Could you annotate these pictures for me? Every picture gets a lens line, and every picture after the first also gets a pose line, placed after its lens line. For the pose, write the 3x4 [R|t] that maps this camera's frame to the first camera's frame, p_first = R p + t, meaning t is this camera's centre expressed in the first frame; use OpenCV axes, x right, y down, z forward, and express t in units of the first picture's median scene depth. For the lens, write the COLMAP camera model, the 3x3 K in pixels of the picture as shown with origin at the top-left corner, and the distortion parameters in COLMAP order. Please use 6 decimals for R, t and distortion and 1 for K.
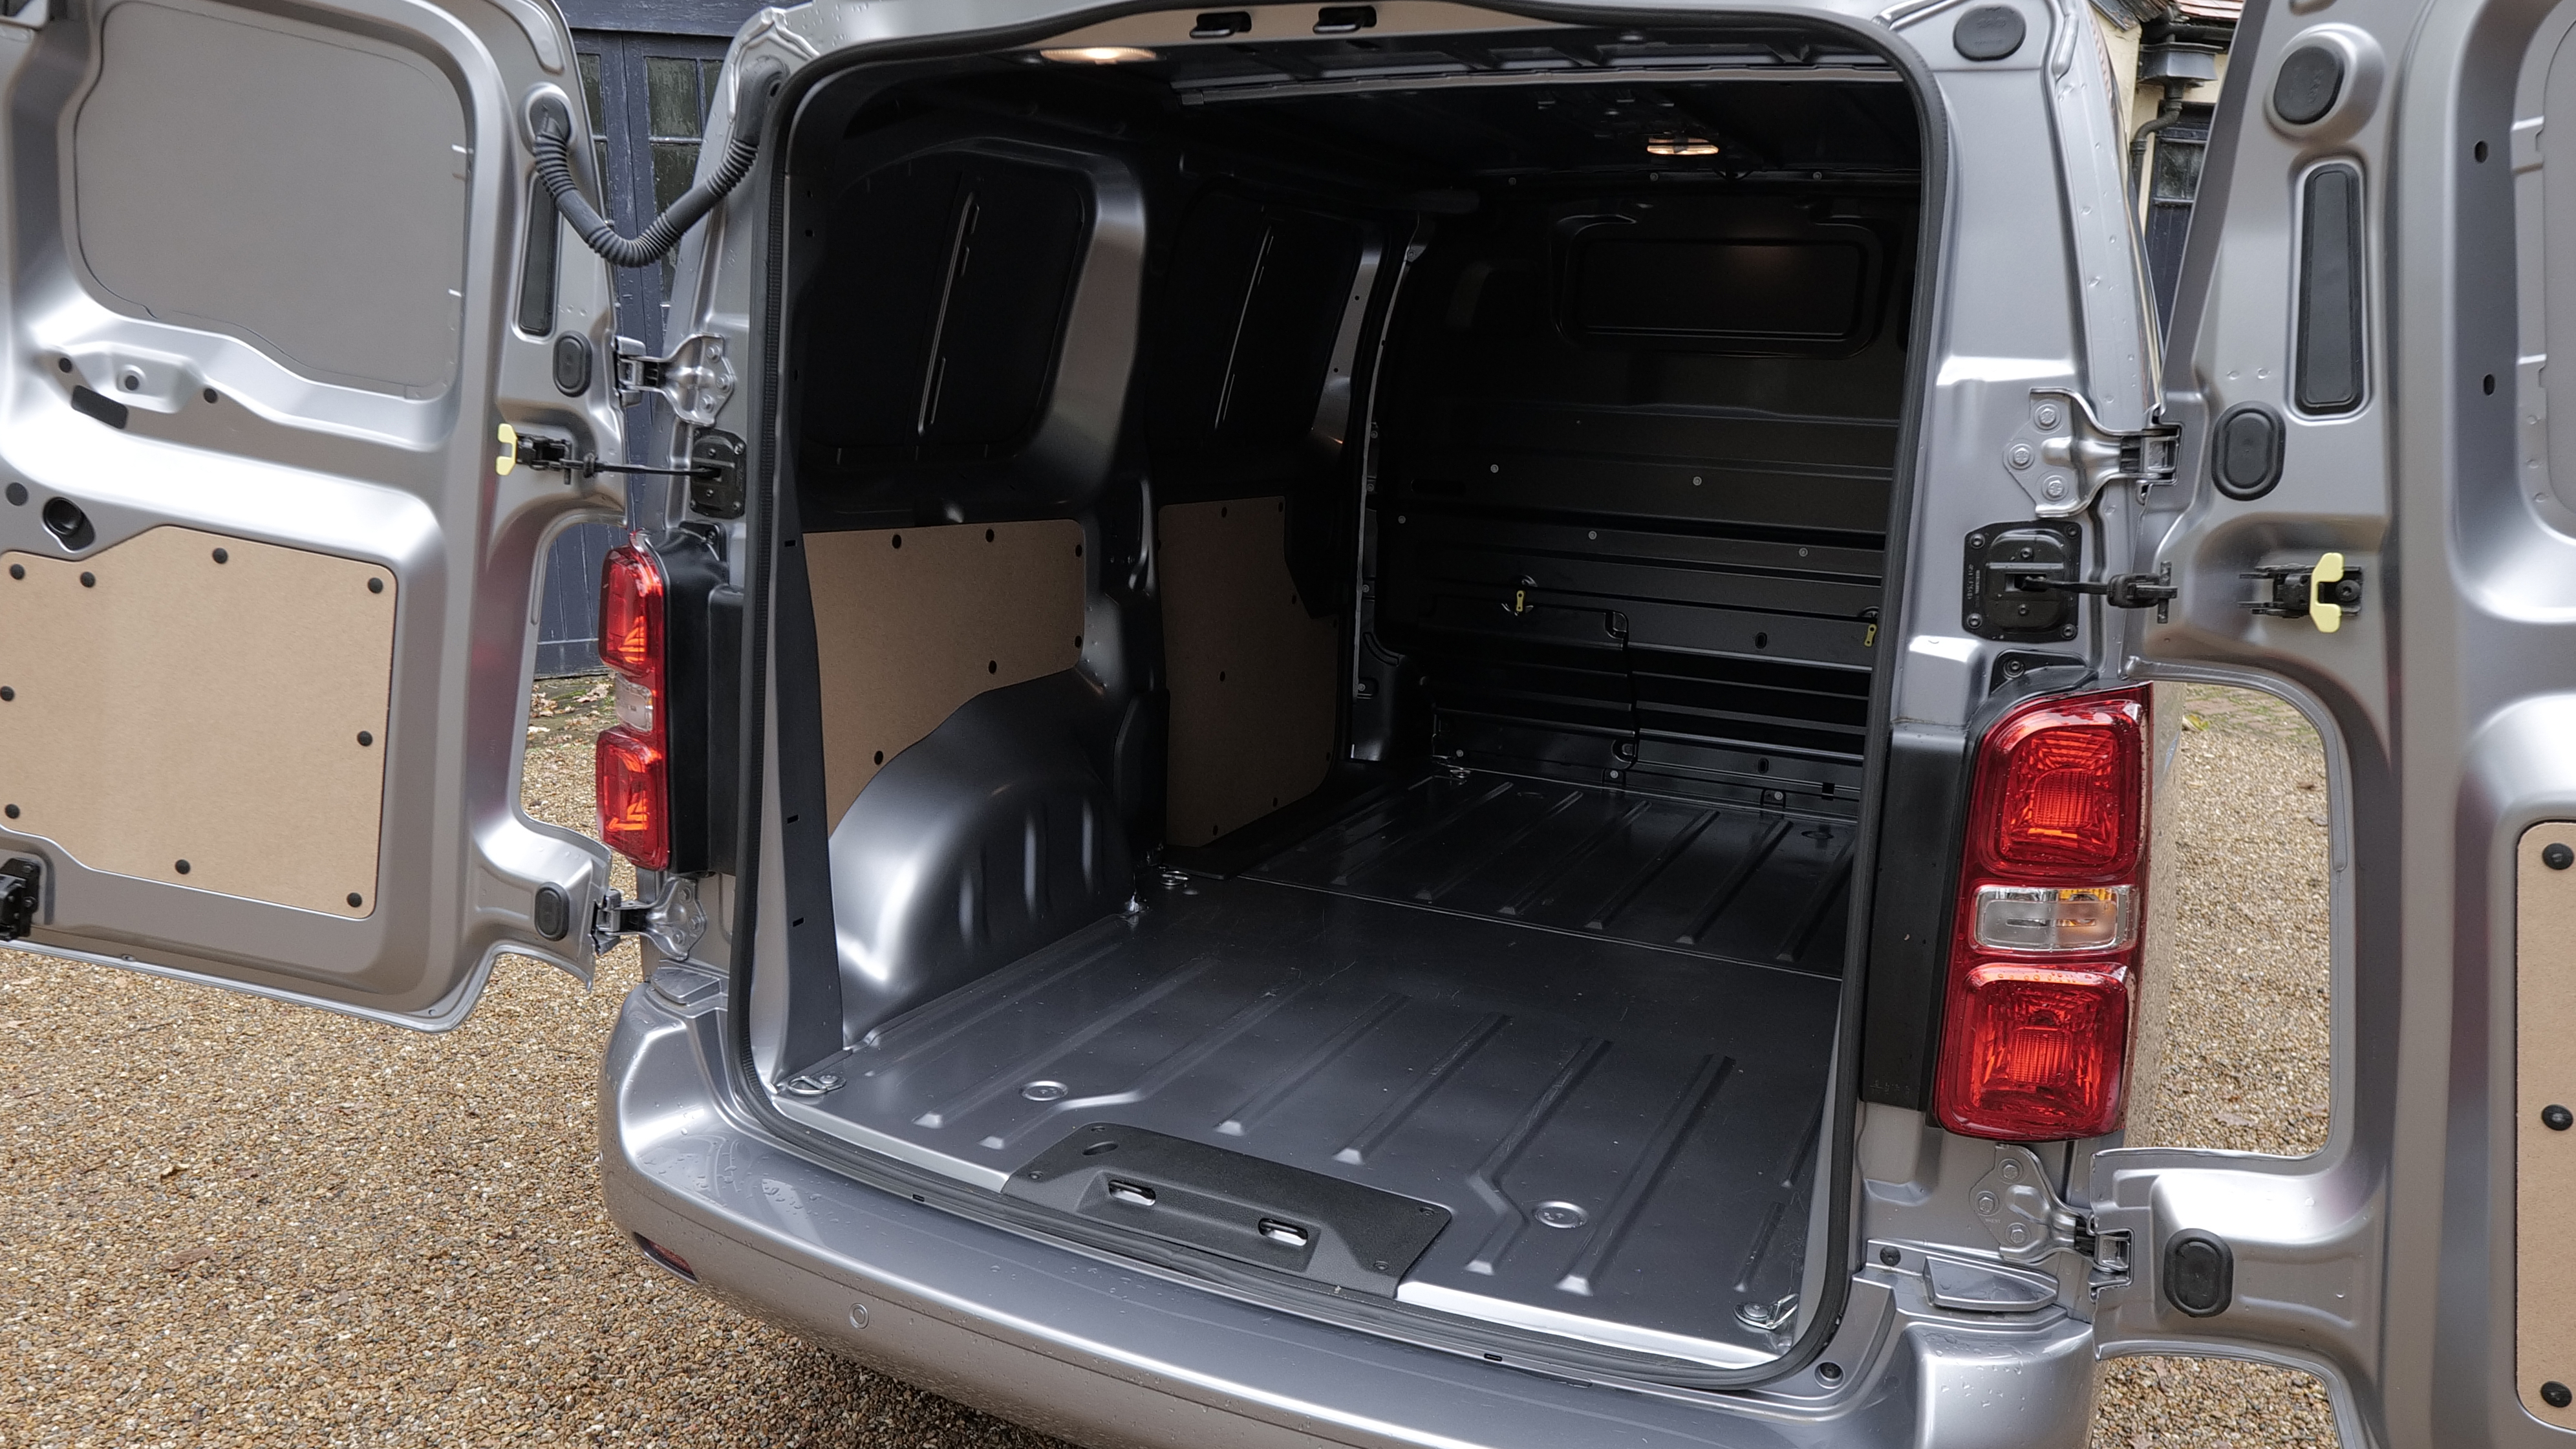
lens RADIAL K [[1793.6, 0, 1290.0], [0, 1793.6, 720.6], [0, 0, 1]] dist [0.007974, -0.003479]
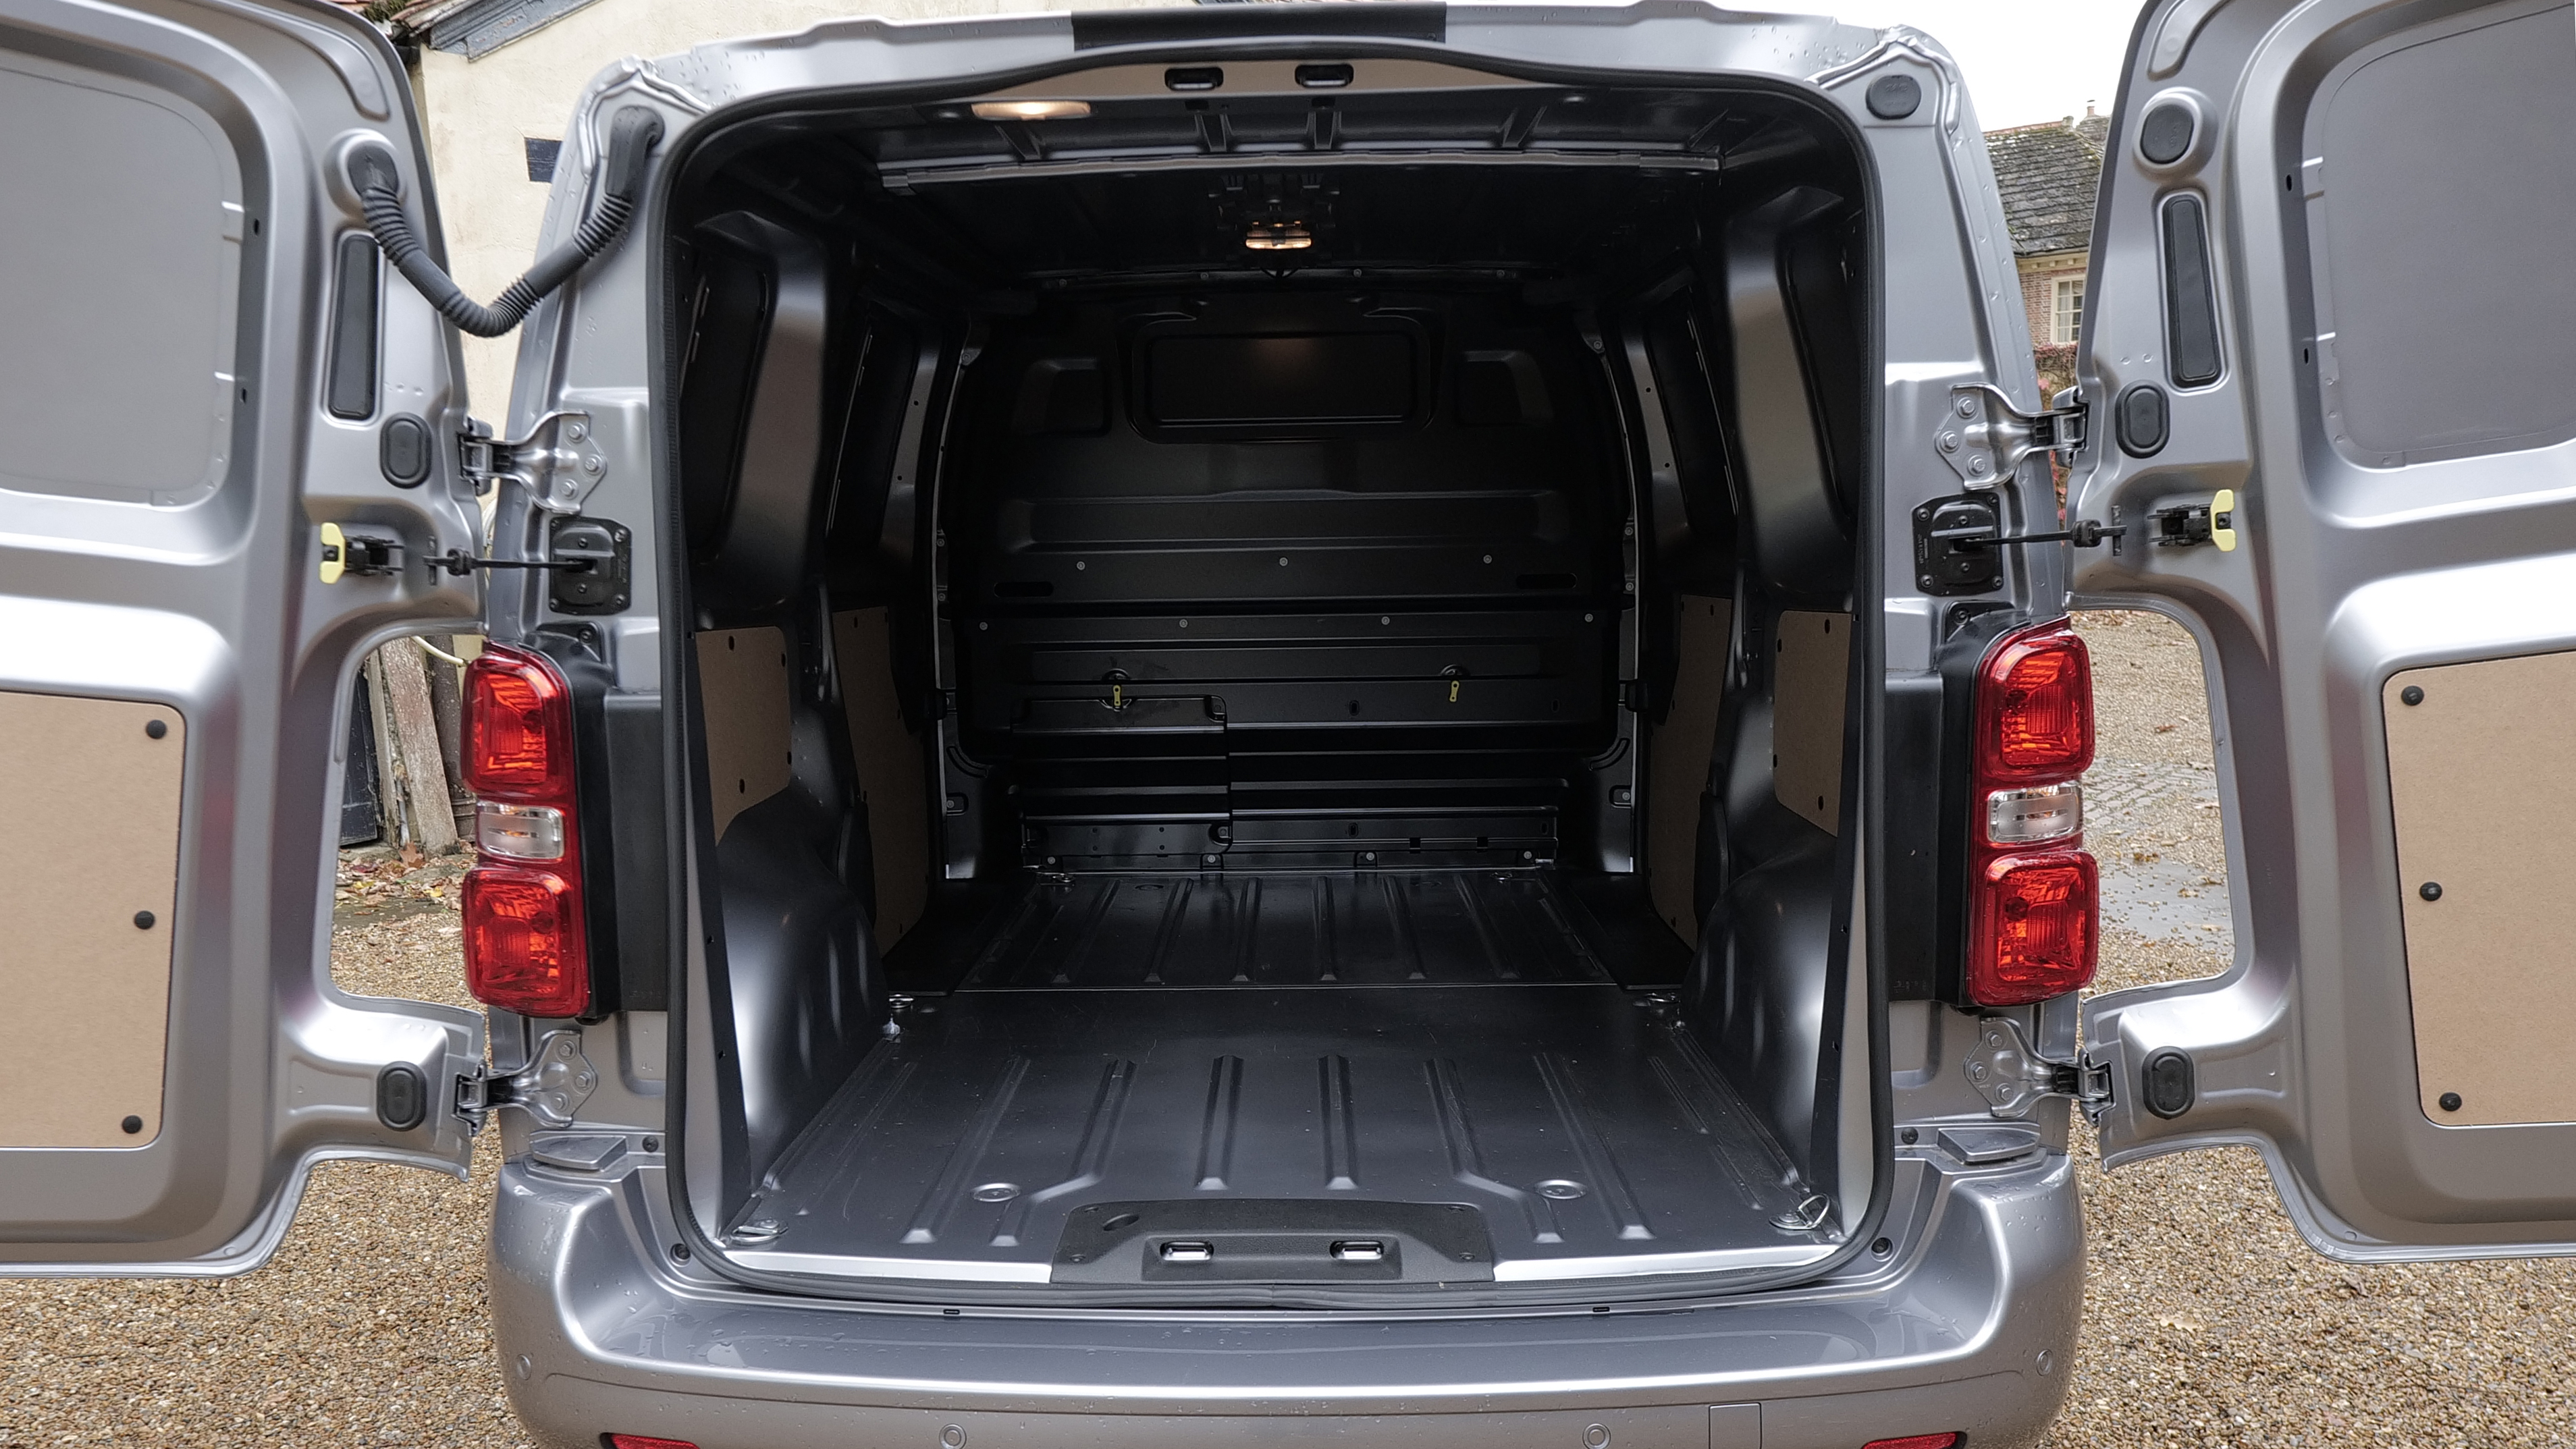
lens RADIAL K [[1793.4, 0, 1450.6], [0, 1793.4, 740.9], [0, 0, 1]] dist [0.007974, -0.003479]
pose [[0.917388, -0.111540, 0.382044, -0.286300], [0.131320, 0.990999, -0.026005, 0.029678], [-0.375704, 0.074027, 0.923778, 0.017946]]
